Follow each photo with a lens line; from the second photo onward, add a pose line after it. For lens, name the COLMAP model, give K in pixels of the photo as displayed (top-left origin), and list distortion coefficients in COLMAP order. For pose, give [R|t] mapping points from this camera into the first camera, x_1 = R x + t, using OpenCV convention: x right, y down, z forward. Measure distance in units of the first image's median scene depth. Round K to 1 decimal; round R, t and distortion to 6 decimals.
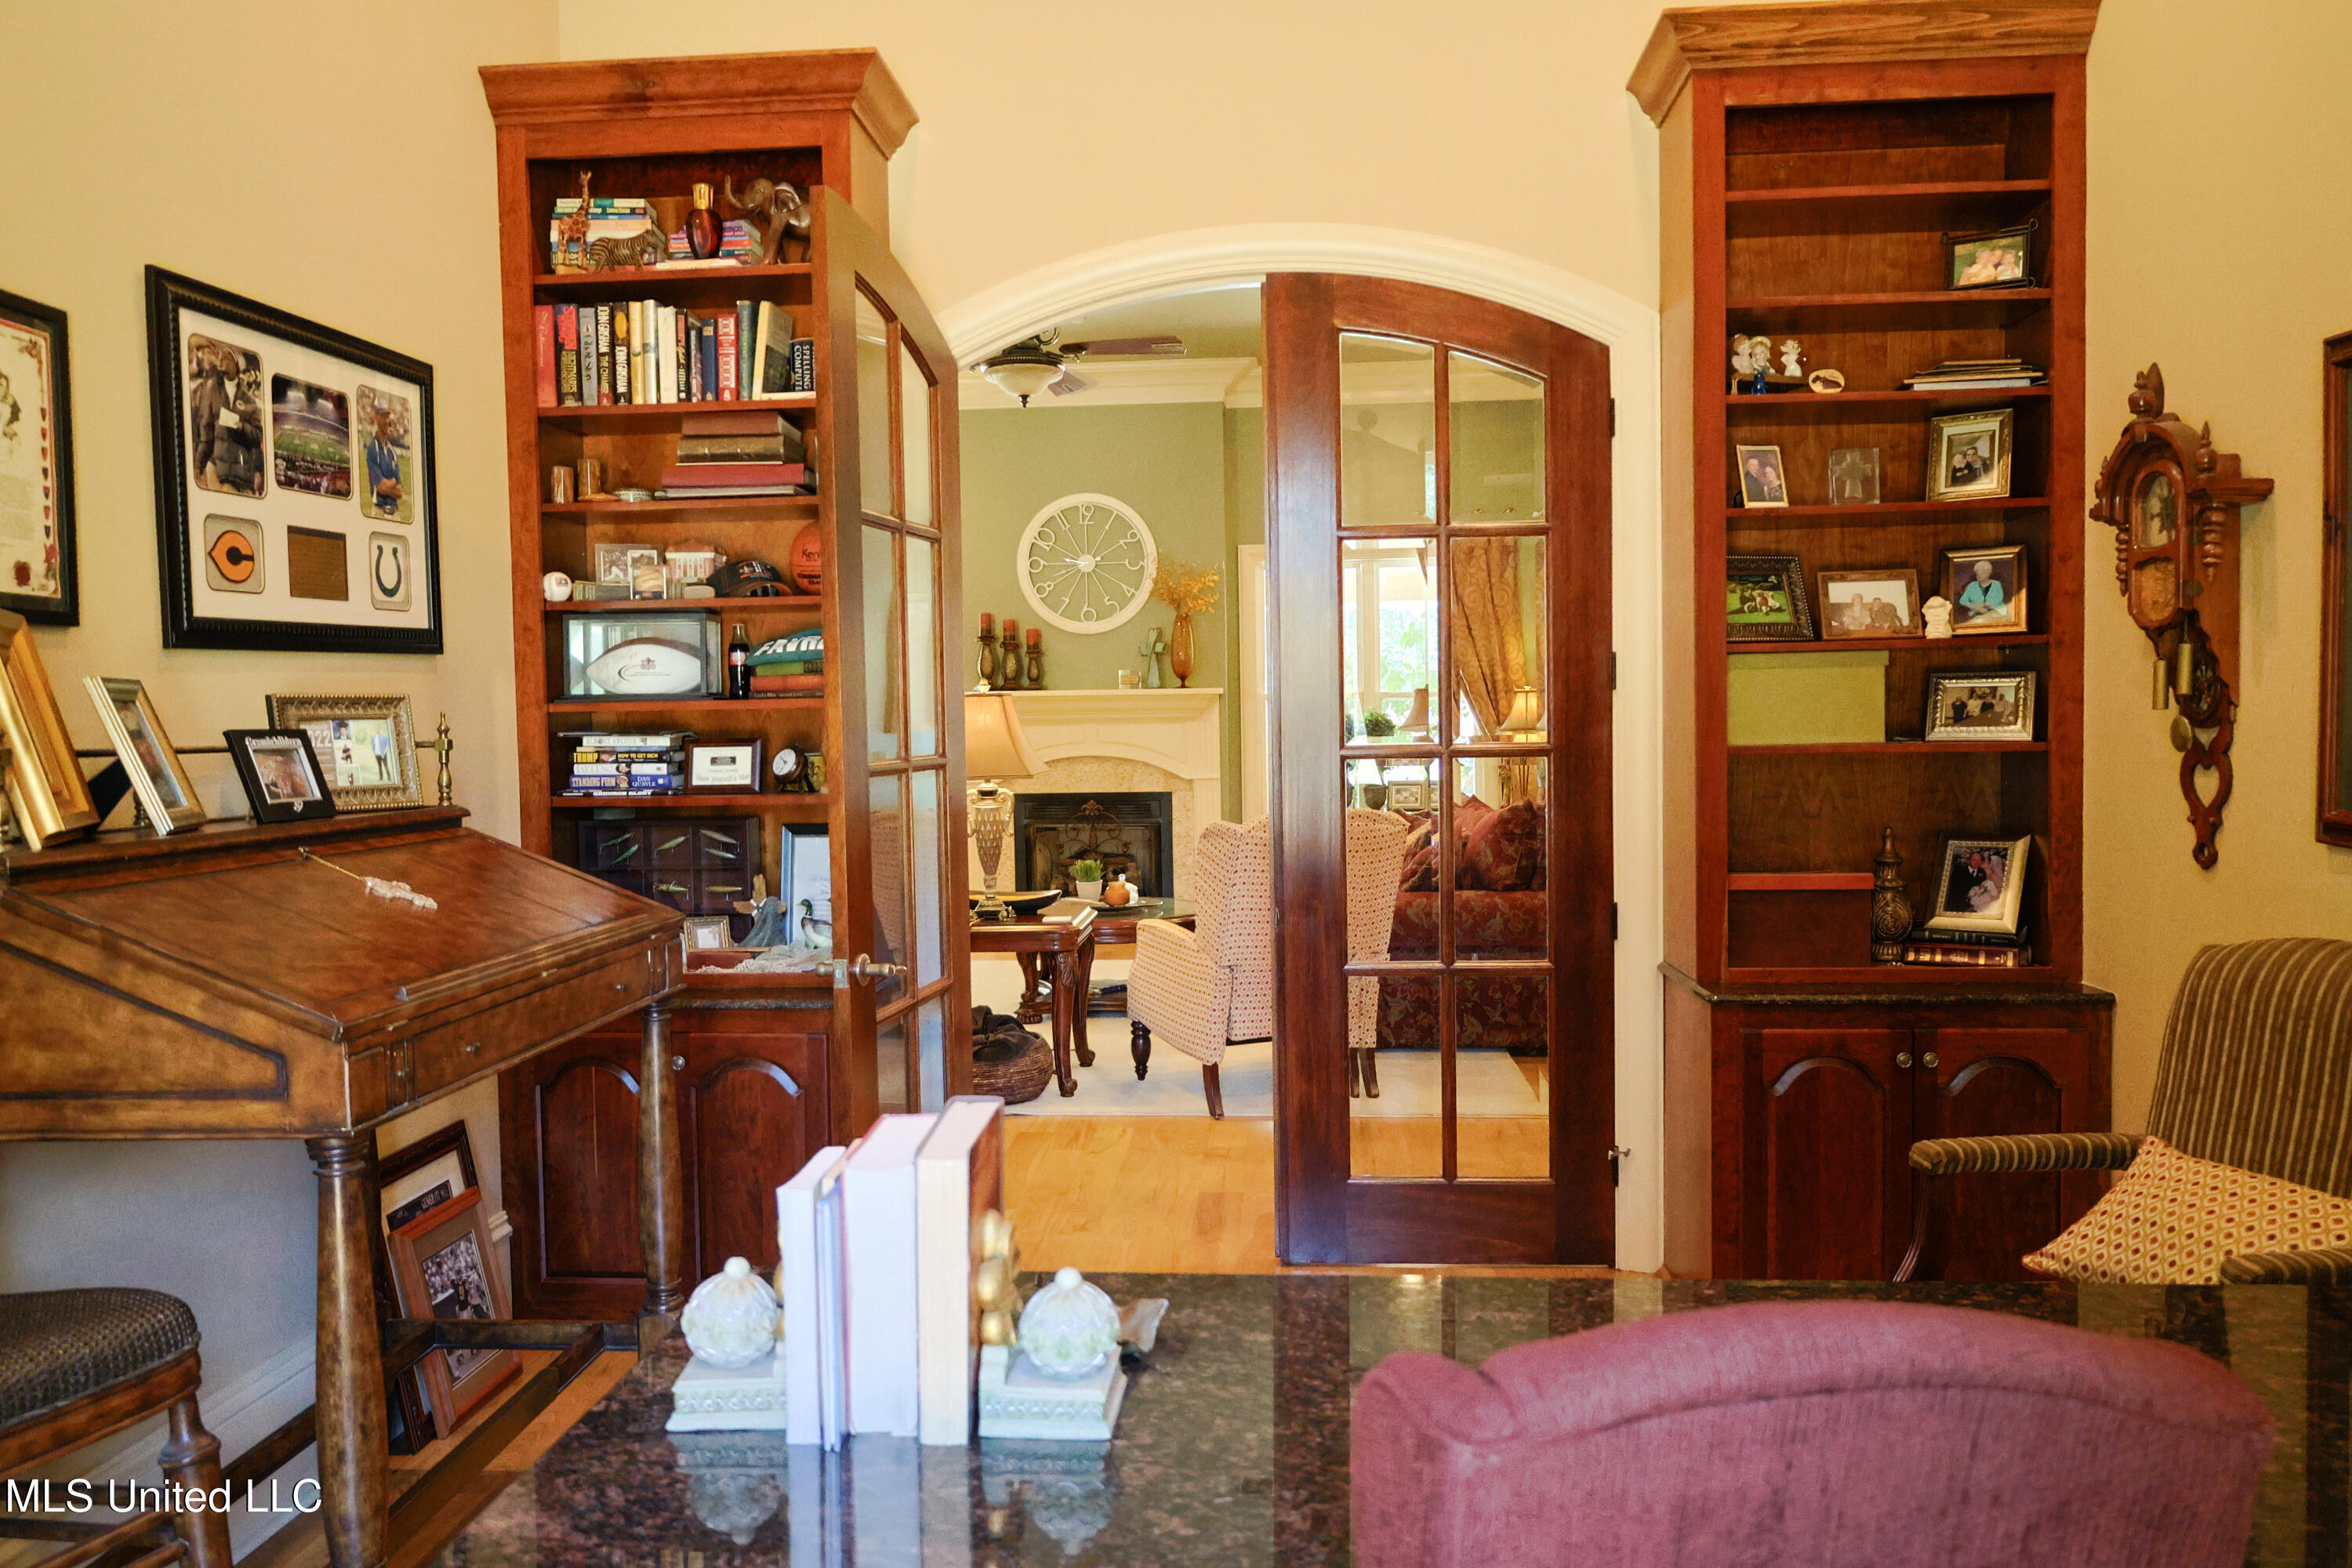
lens RADIAL K [[1696.8, 0, 1158.0], [0, 1696.8, 779.7], [0, 0, 1]] dist [-0.011490, 0.004600]
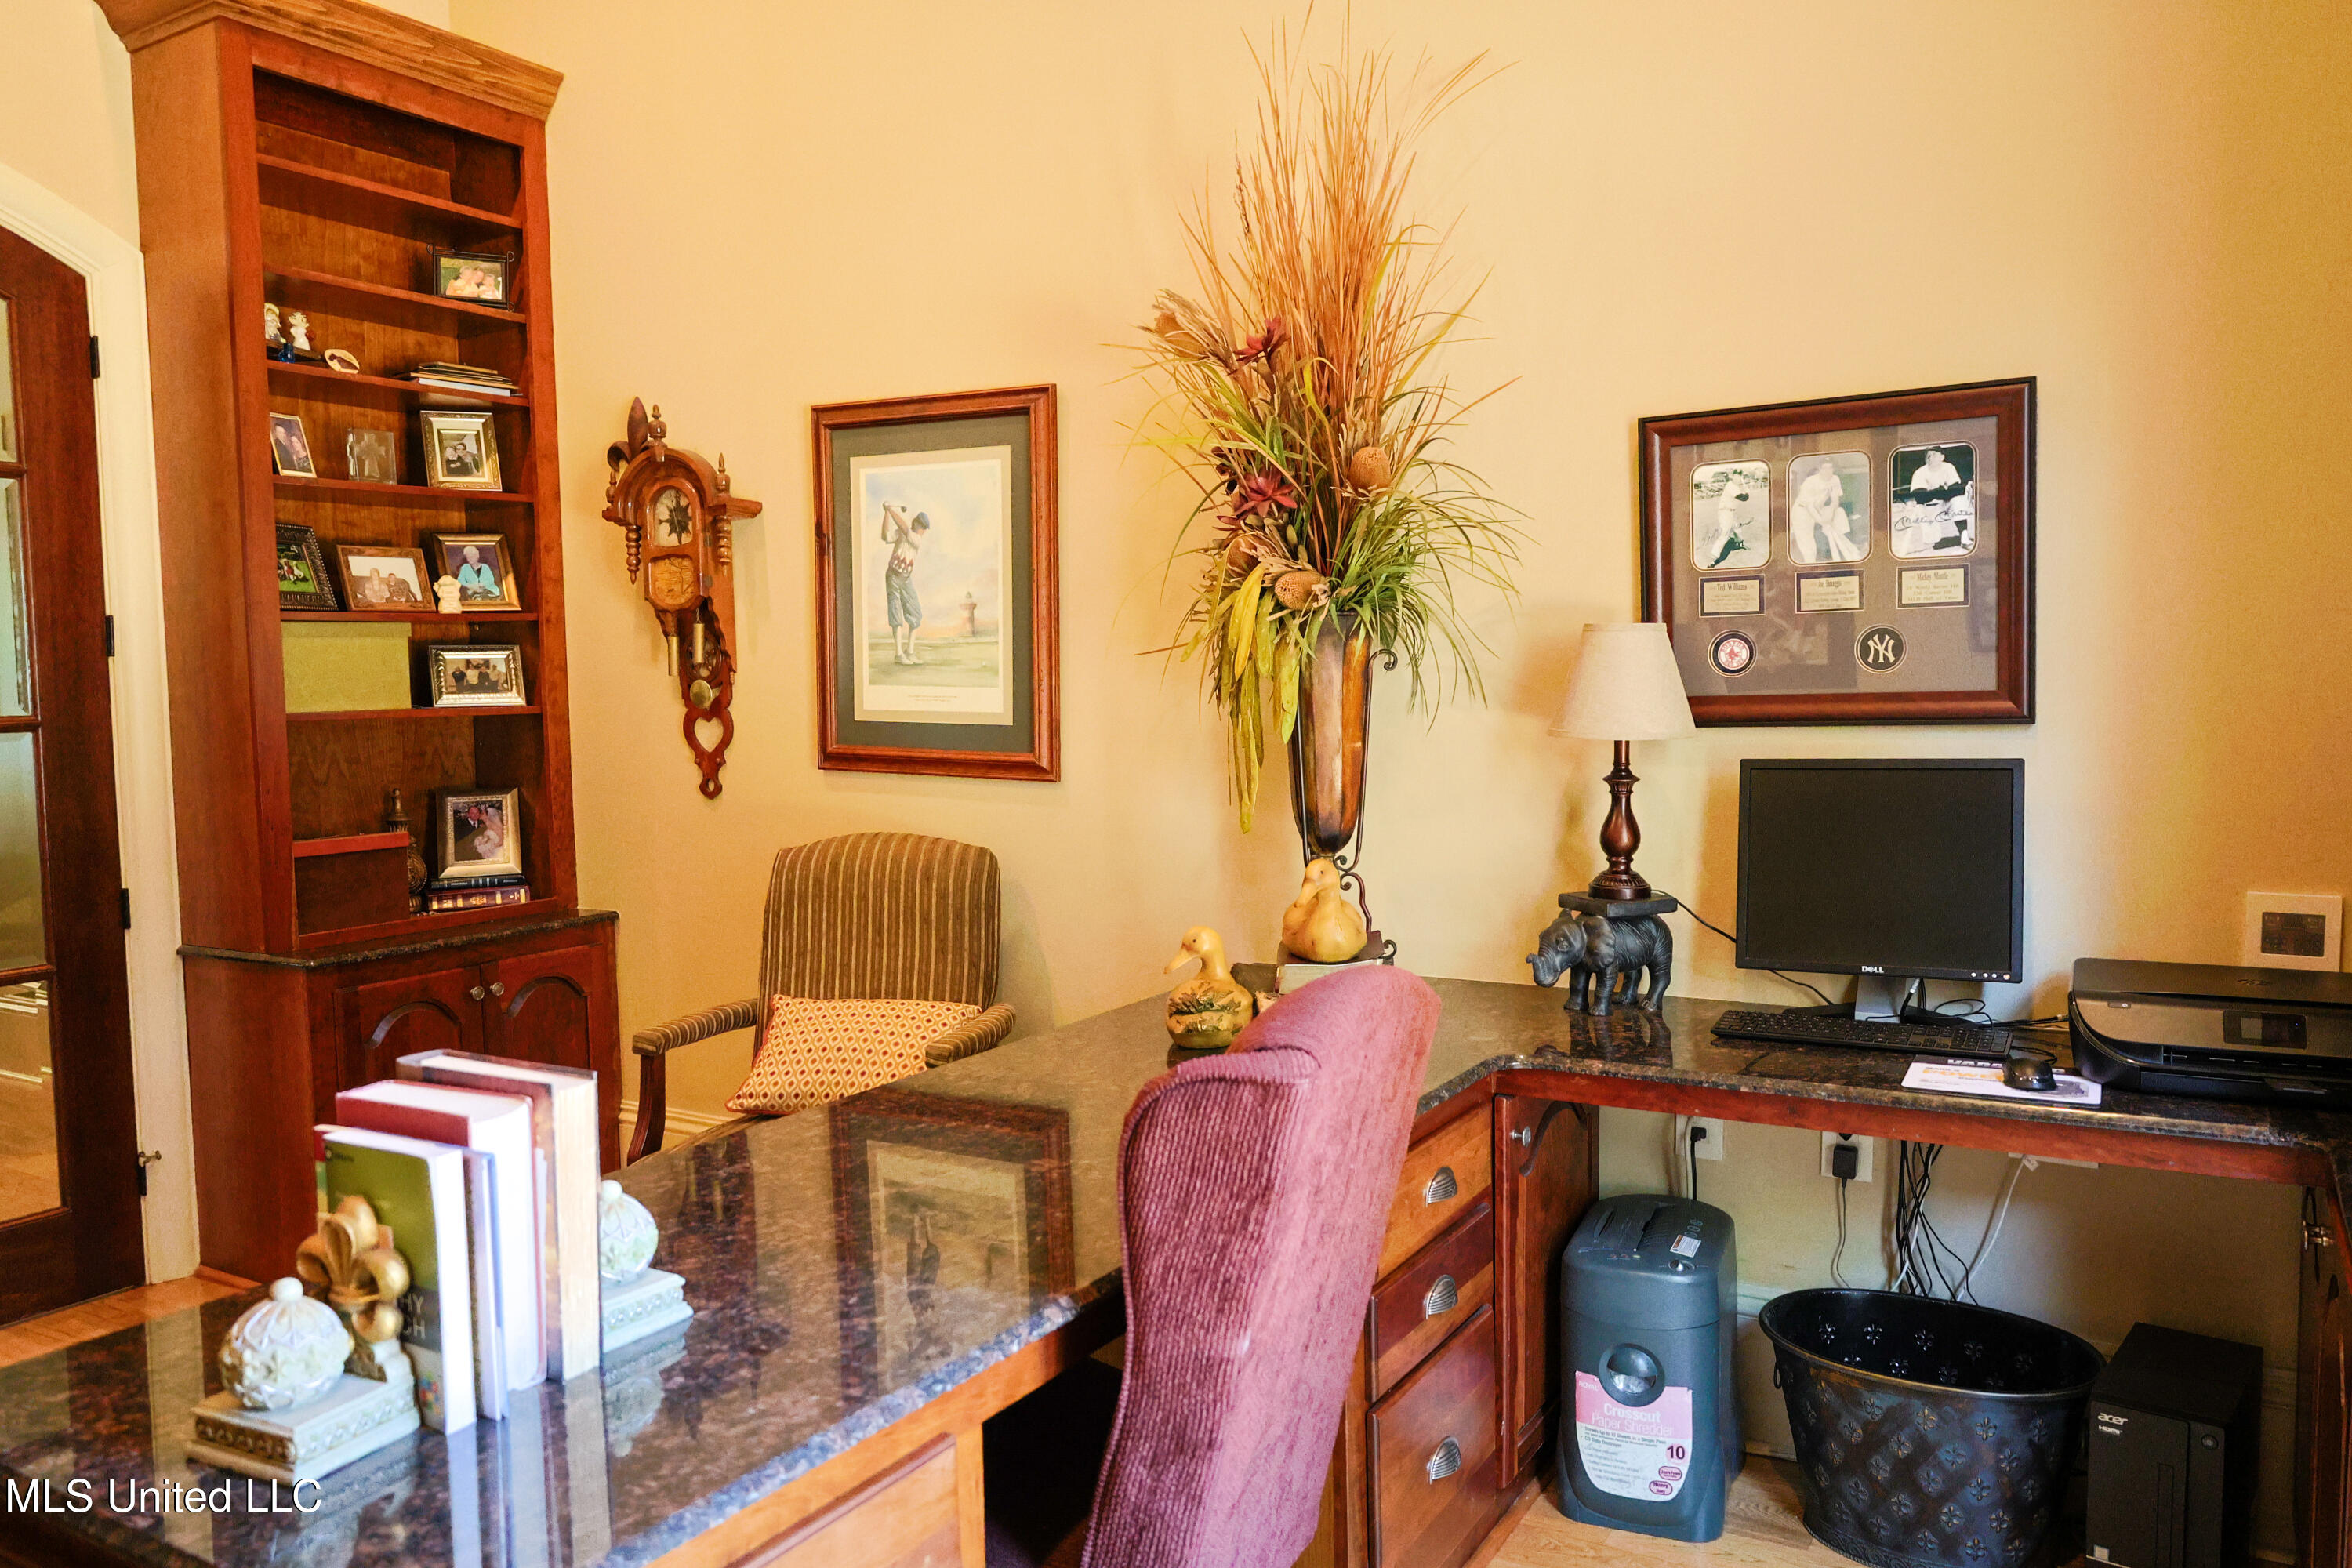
lens RADIAL K [[1696.8, 0, 1171.6], [0, 1696.8, 776.5], [0, 0, 1]] dist [-0.011490, 0.004600]
pose [[0.443125, -0.046068, 0.895275, -0.331115], [0.045183, 0.998557, 0.029018, 0.012151], [-0.895320, 0.027593, 0.444567, 0.094782]]
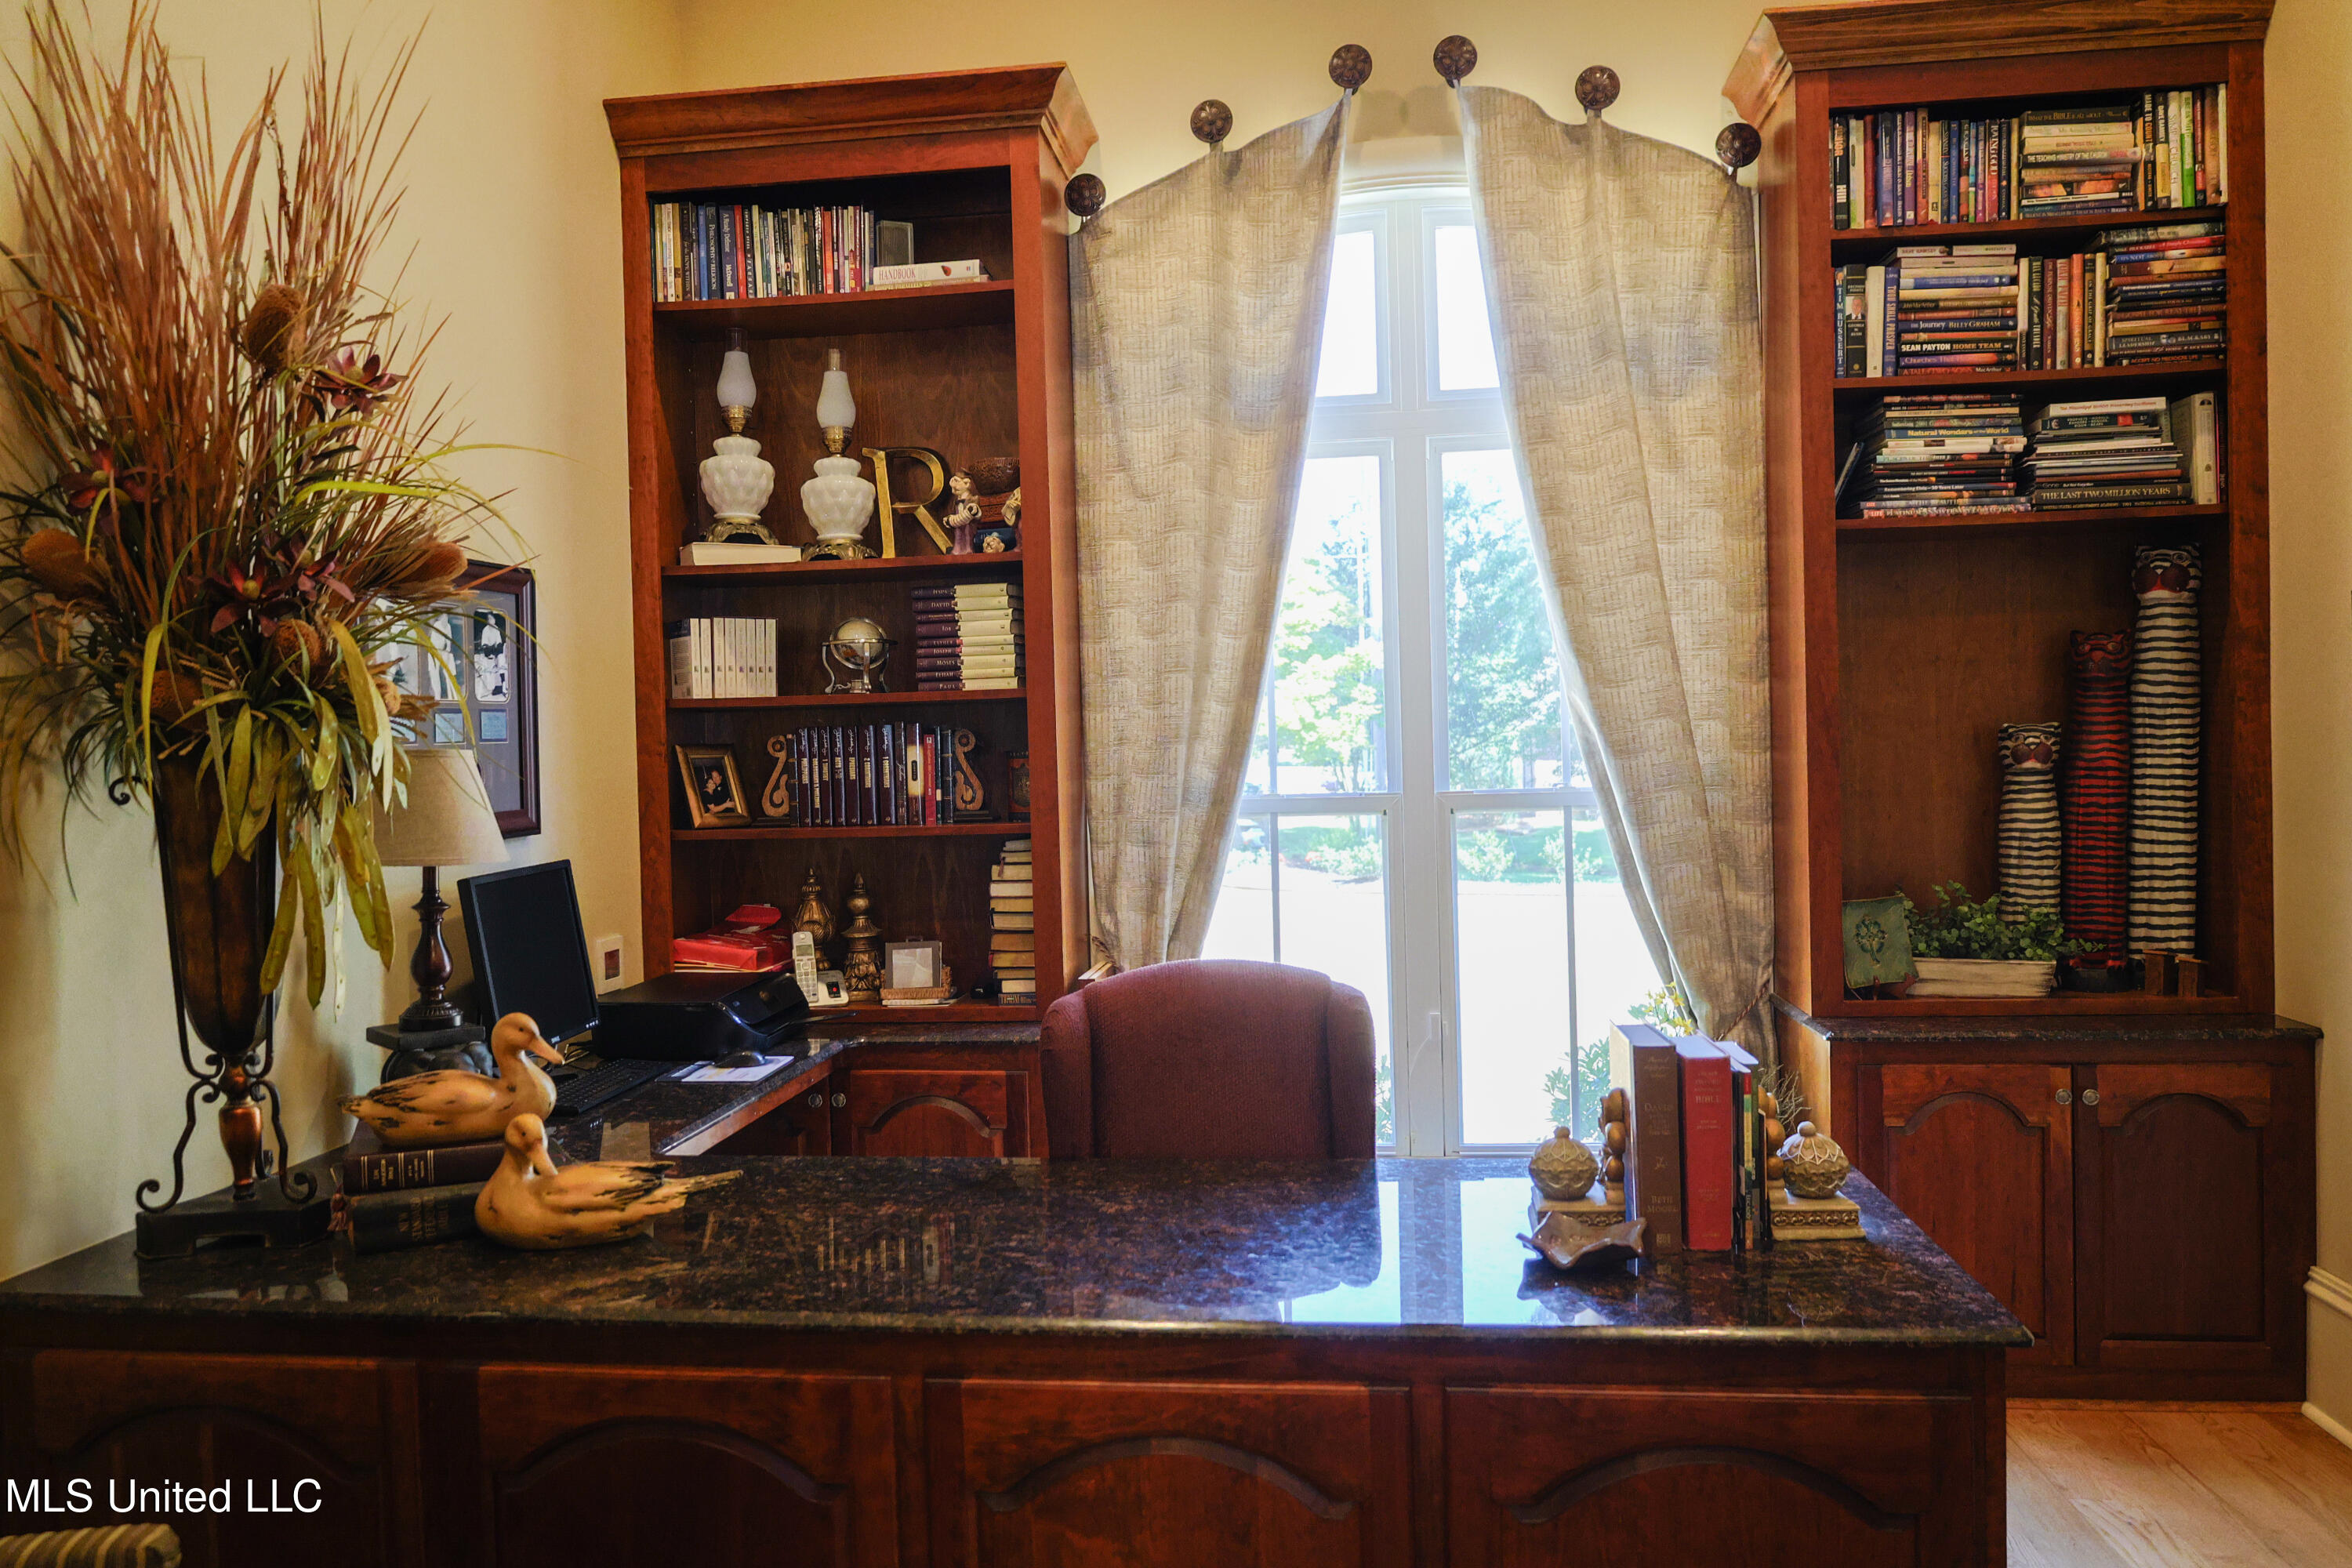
lens RADIAL K [[1696.8, 0, 1165.0], [0, 1696.8, 784.0], [0, 0, 1]] dist [-0.011490, 0.004600]
pose [[-0.998264, 0.042778, 0.040476, 0.087544], [0.045263, 0.997010, 0.062622, -0.042864], [-0.037676, 0.064345, -0.997216, 0.994625]]
